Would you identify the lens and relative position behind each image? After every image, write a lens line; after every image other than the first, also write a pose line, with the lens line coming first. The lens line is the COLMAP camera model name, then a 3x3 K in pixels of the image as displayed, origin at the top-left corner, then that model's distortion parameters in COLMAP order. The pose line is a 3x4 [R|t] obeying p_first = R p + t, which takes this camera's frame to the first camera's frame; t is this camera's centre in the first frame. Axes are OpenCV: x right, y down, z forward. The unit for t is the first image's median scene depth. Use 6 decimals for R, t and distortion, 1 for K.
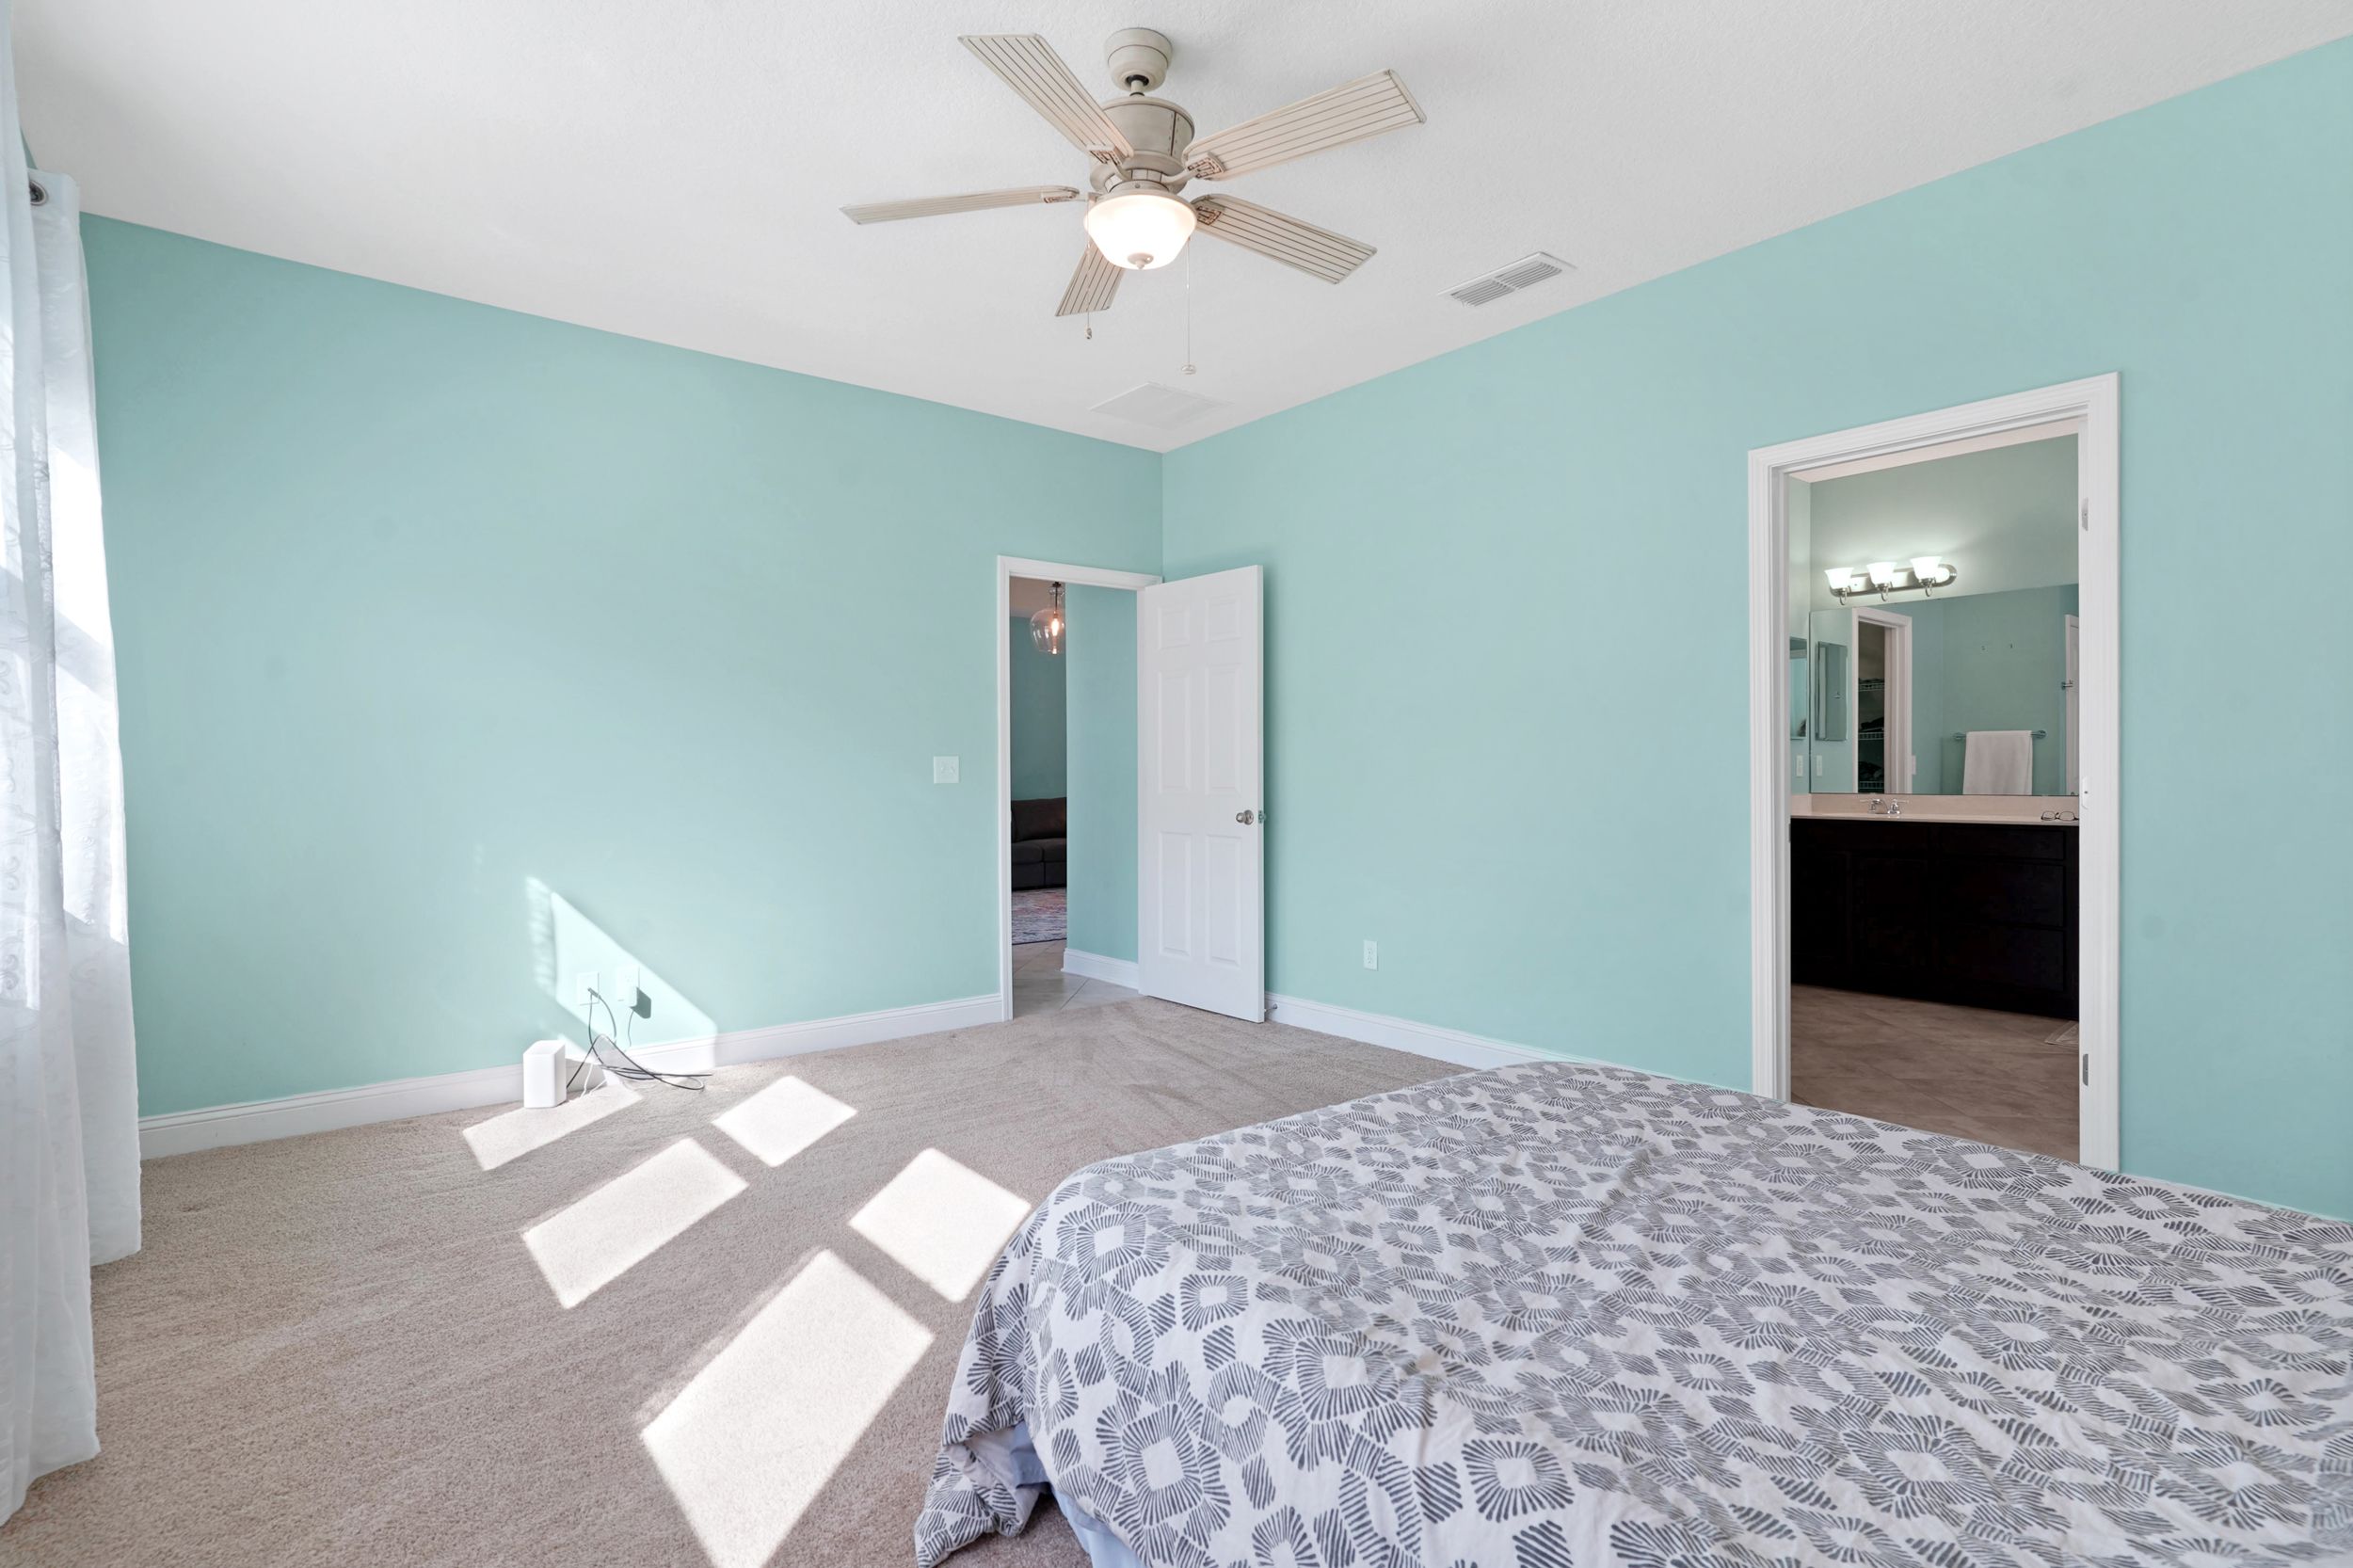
lens RADIAL K [[1147.3, 0, 1169.7], [0, 1147.3, 775.1], [0, 0, 1]] dist [-0.005210, 0.000518]
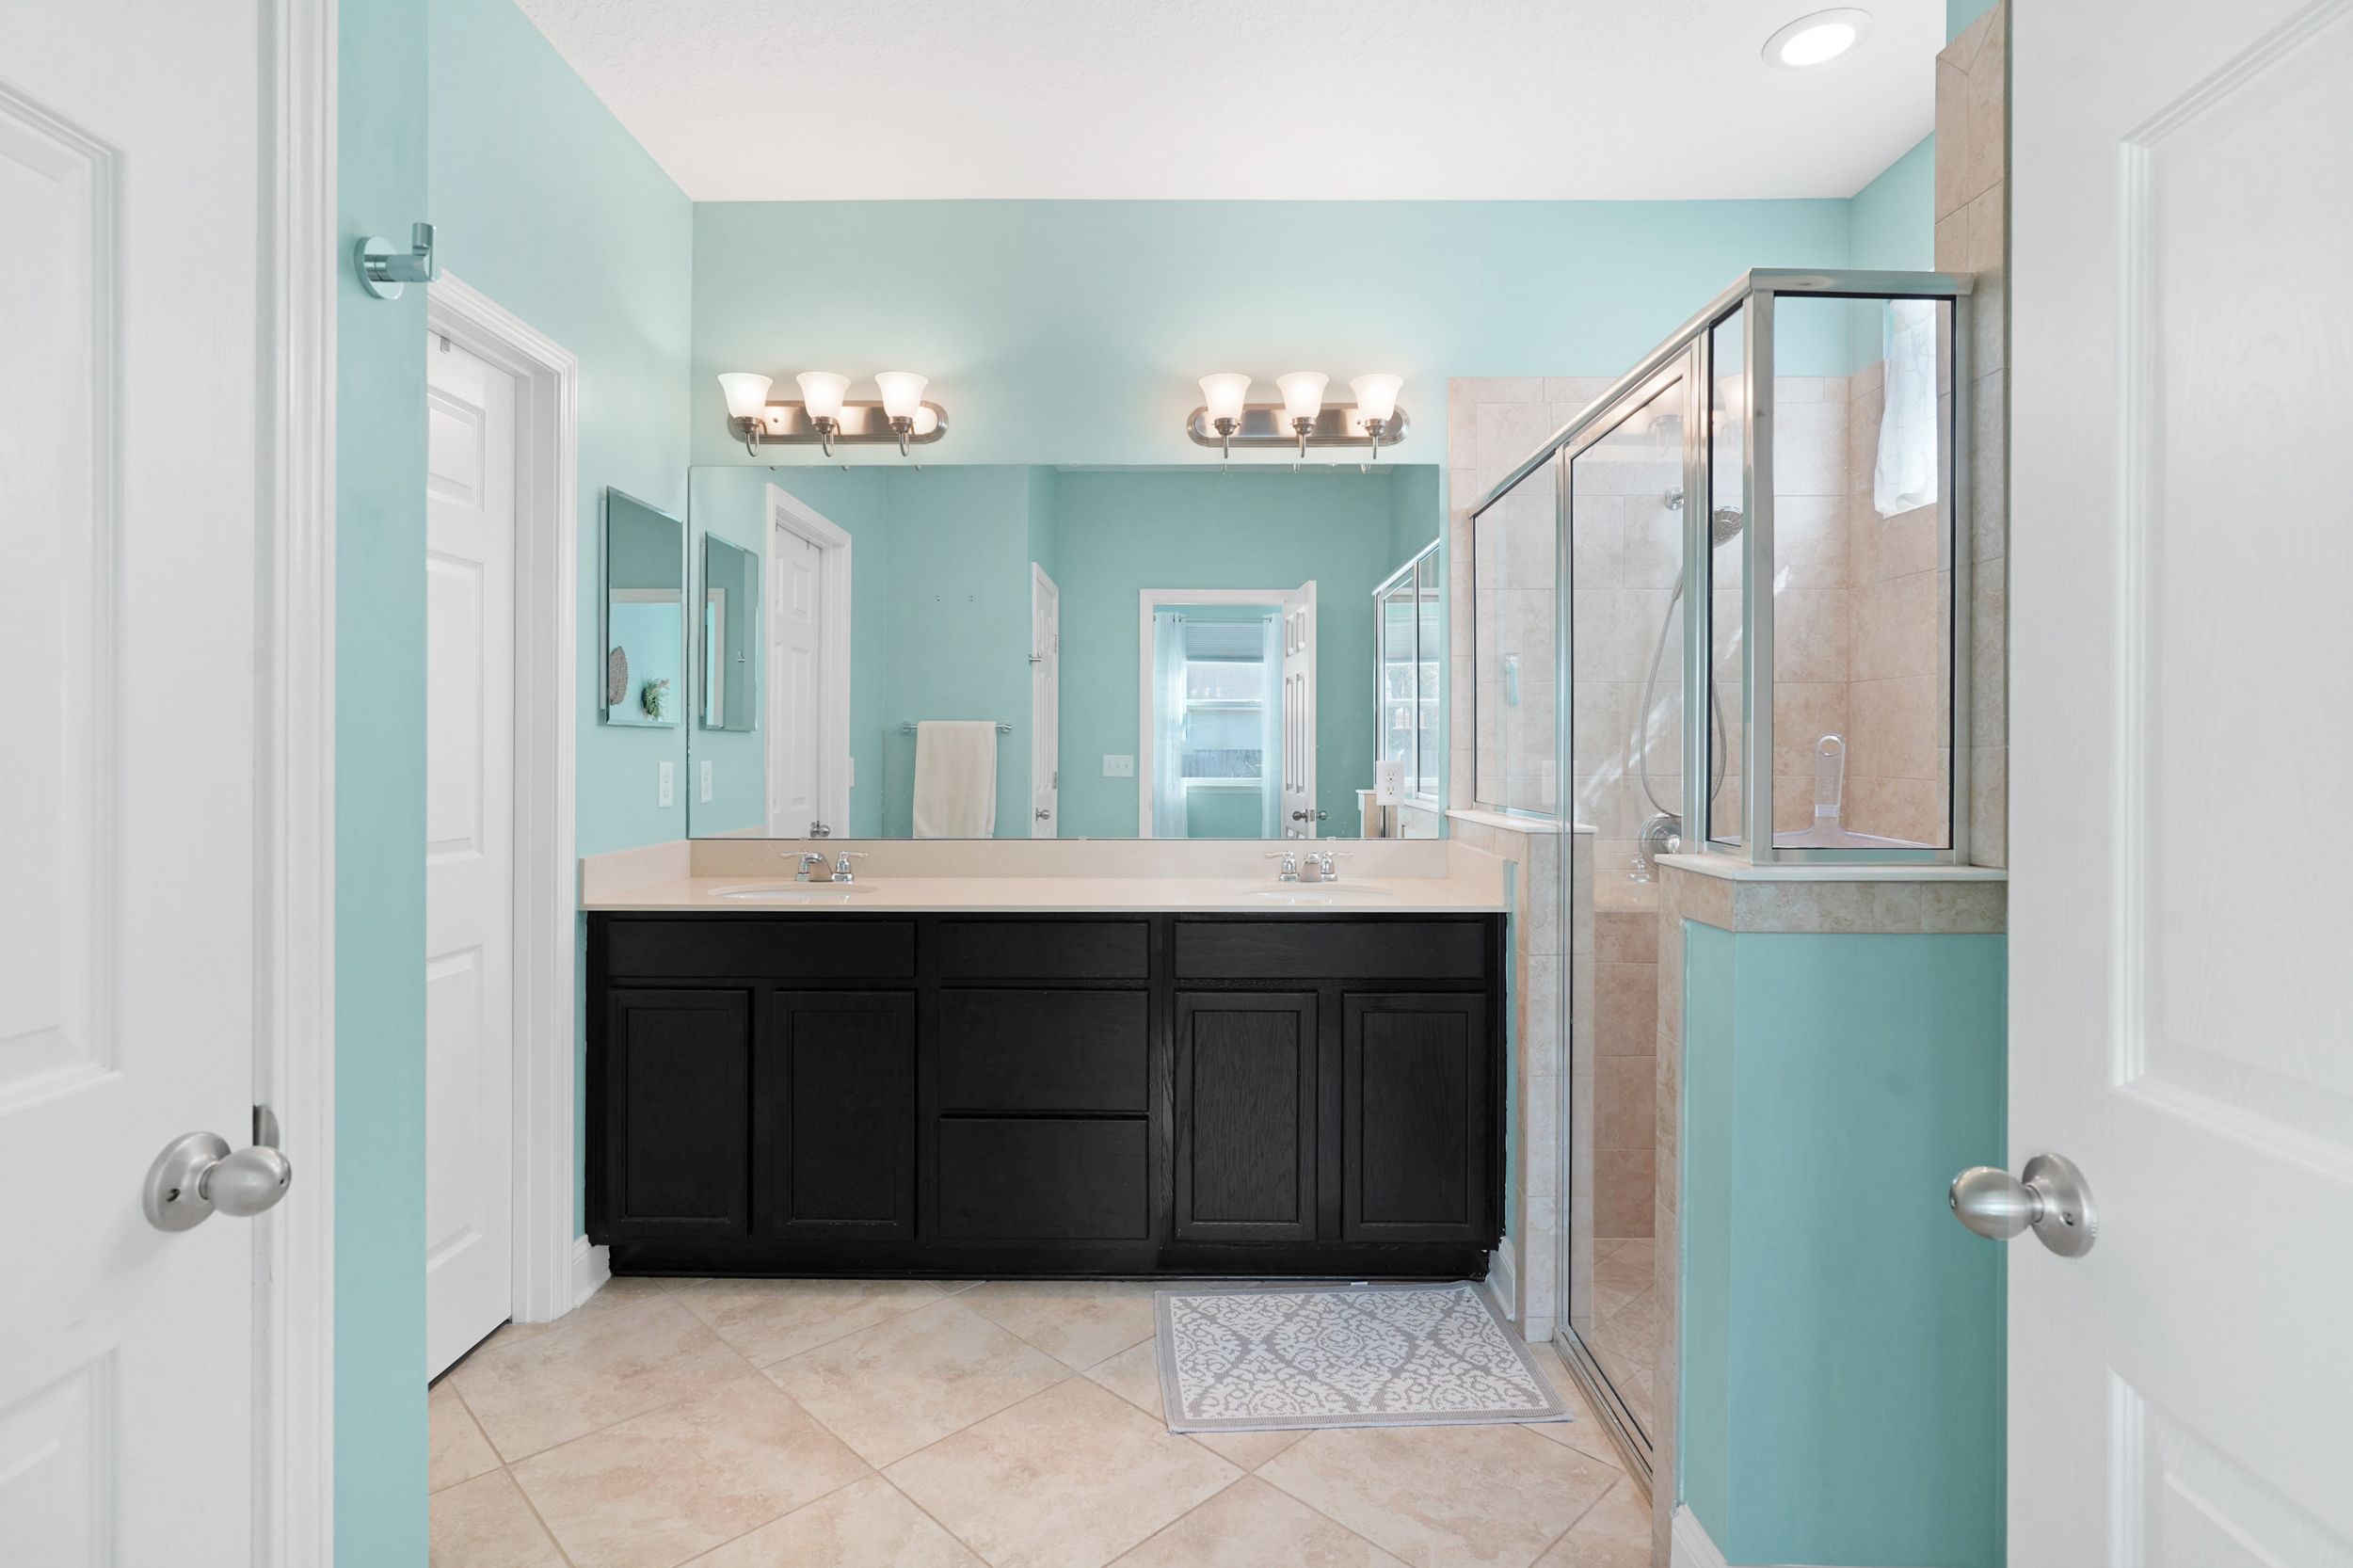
lens RADIAL K [[1147.3, 0, 1169.7], [0, 1147.3, 775.1], [0, 0, 1]] dist [-0.005210, 0.000518]
pose [[0.634592, -0.007588, 0.772810, 0.324901], [-0.003075, 0.999919, 0.012342, -0.018218], [-0.772842, -0.010209, 0.634517, 0.554667]]
